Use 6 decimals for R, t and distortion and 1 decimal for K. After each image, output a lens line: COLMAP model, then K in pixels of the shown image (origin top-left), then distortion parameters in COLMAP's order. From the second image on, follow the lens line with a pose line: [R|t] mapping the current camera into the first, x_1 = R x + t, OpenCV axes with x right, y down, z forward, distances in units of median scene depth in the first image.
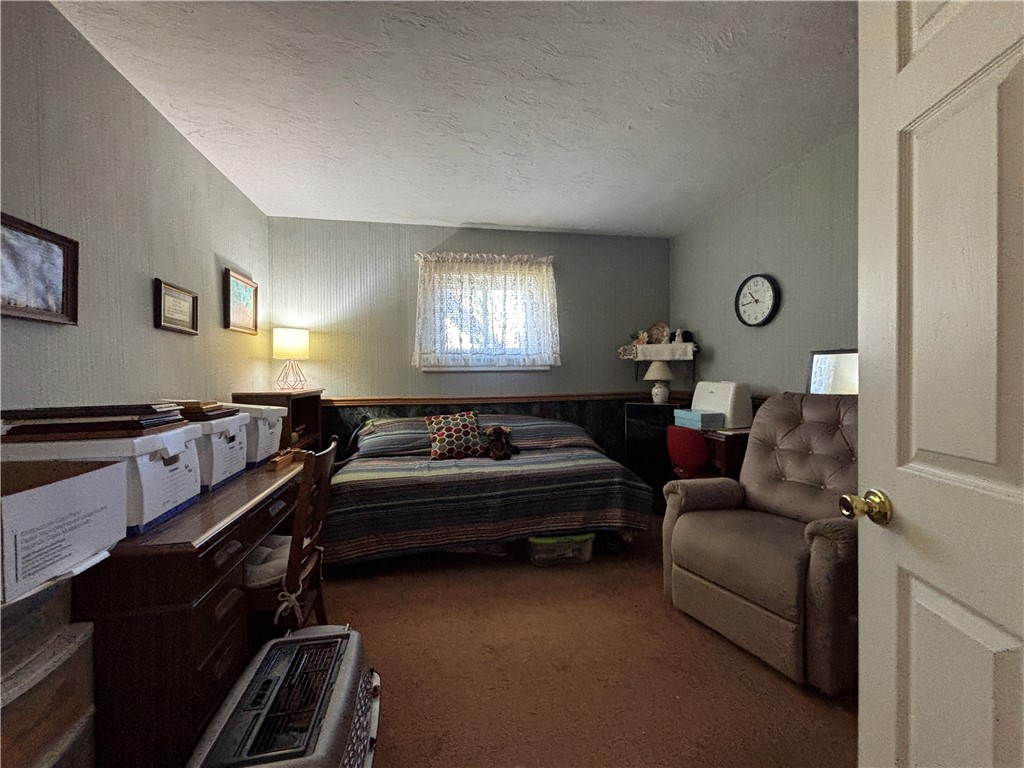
lens RADIAL K [[401.8, 0, 512.0], [0, 401.8, 384.0], [0, 0, 1]] dist [-0.000067, -0.000082]
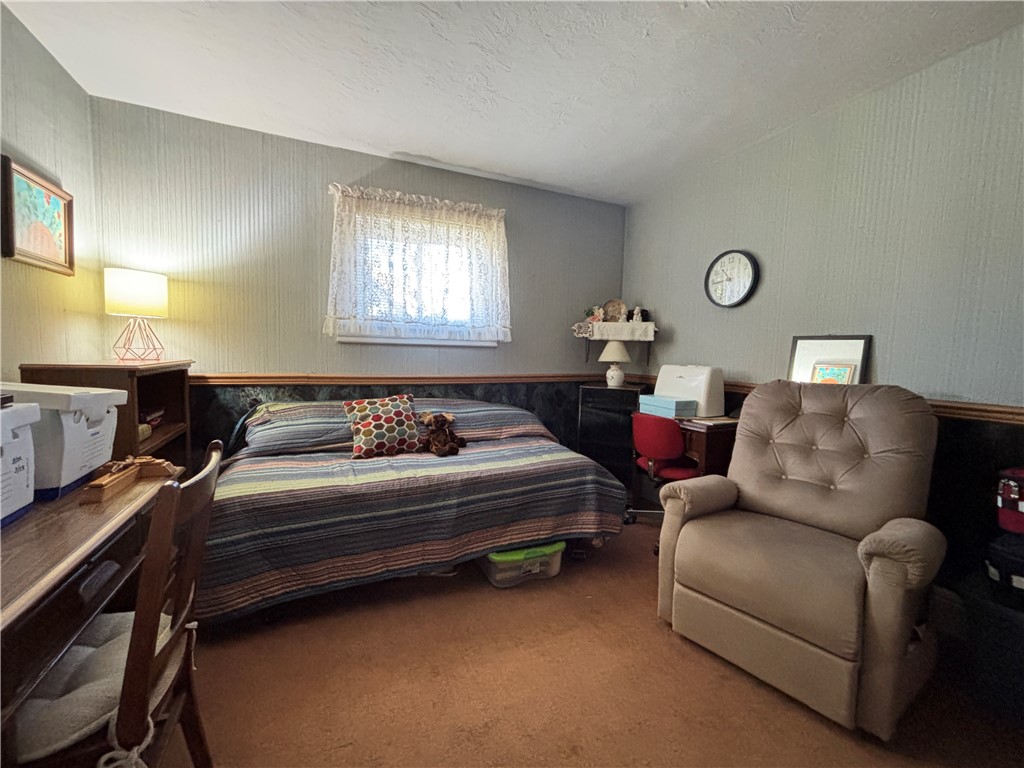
lens RADIAL K [[408.4, 0, 512.0], [0, 408.4, 384.0], [0, 0, 1]] dist [-0.012490, 0.005097]
pose [[0.973069, 0.015832, 0.229969, -0.091188], [-0.028425, 0.998266, 0.051552, -0.000620], [-0.228754, -0.056700, 0.971832, 0.188783]]
